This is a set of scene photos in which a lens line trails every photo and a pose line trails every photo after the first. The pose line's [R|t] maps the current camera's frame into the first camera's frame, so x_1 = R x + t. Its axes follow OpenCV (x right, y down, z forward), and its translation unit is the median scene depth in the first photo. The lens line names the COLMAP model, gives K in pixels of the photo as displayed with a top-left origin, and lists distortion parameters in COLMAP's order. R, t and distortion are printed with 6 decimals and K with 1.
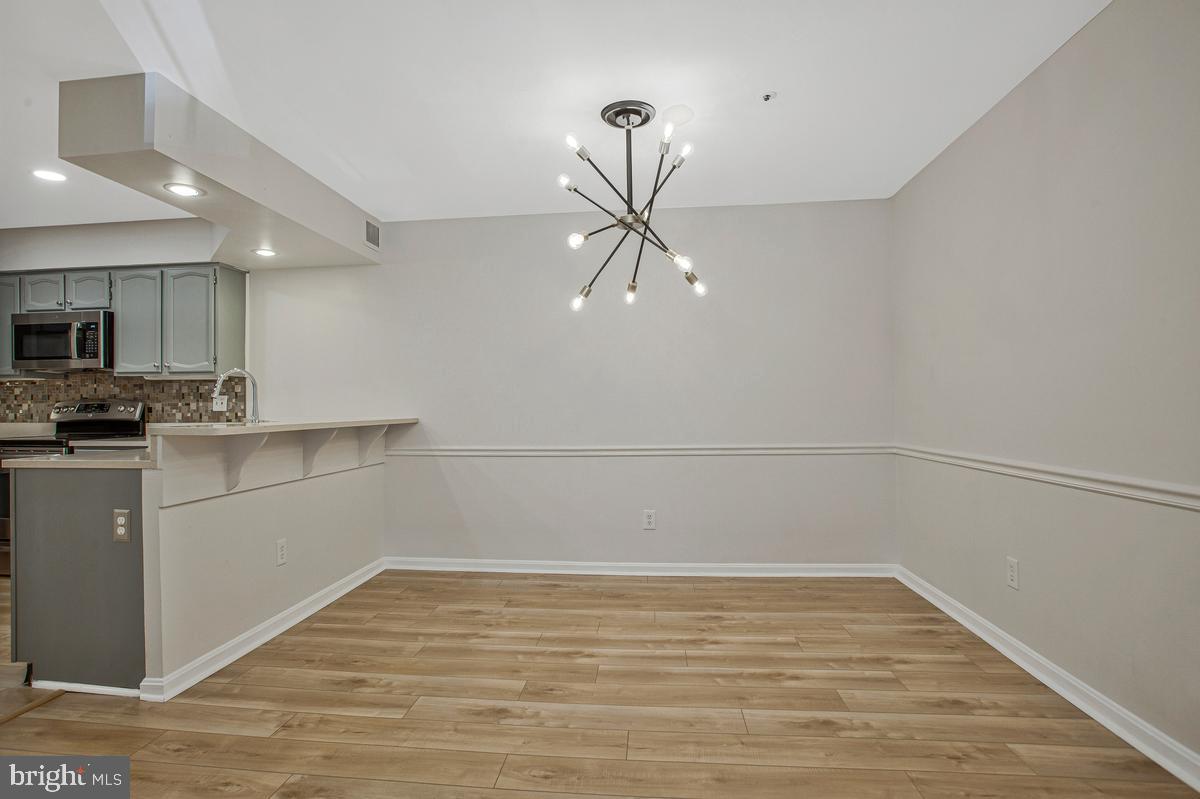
lens RADIAL K [[605.5, 0, 601.9], [0, 605.5, 403.9], [0, 0, 1]] dist [-0.058790, 0.021259]
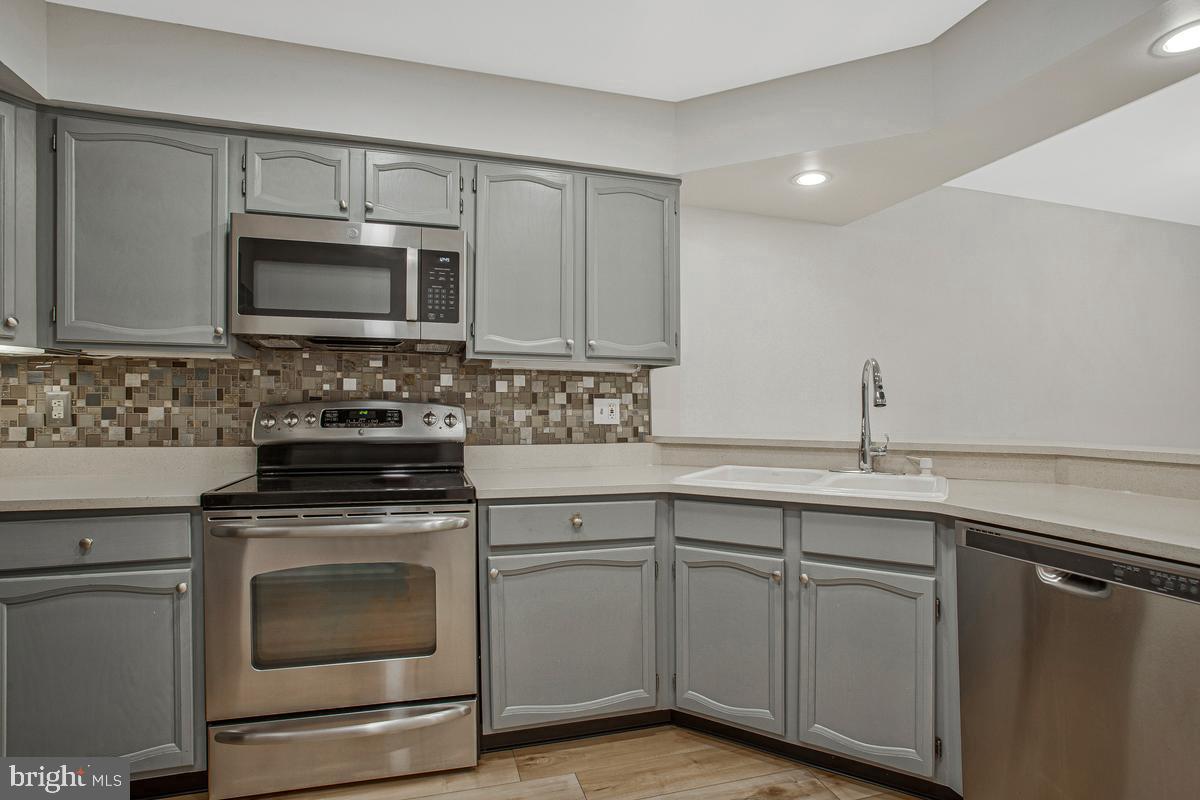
lens RADIAL K [[605.5, 0, 584.4], [0, 605.5, 394.9], [0, 0, 1]] dist [-0.058790, 0.021259]
pose [[0.921923, 0.020402, 0.386835, -0.892016], [-0.009368, 0.999494, -0.030389, 0.001139], [-0.387260, 0.024392, 0.921648, 0.437601]]
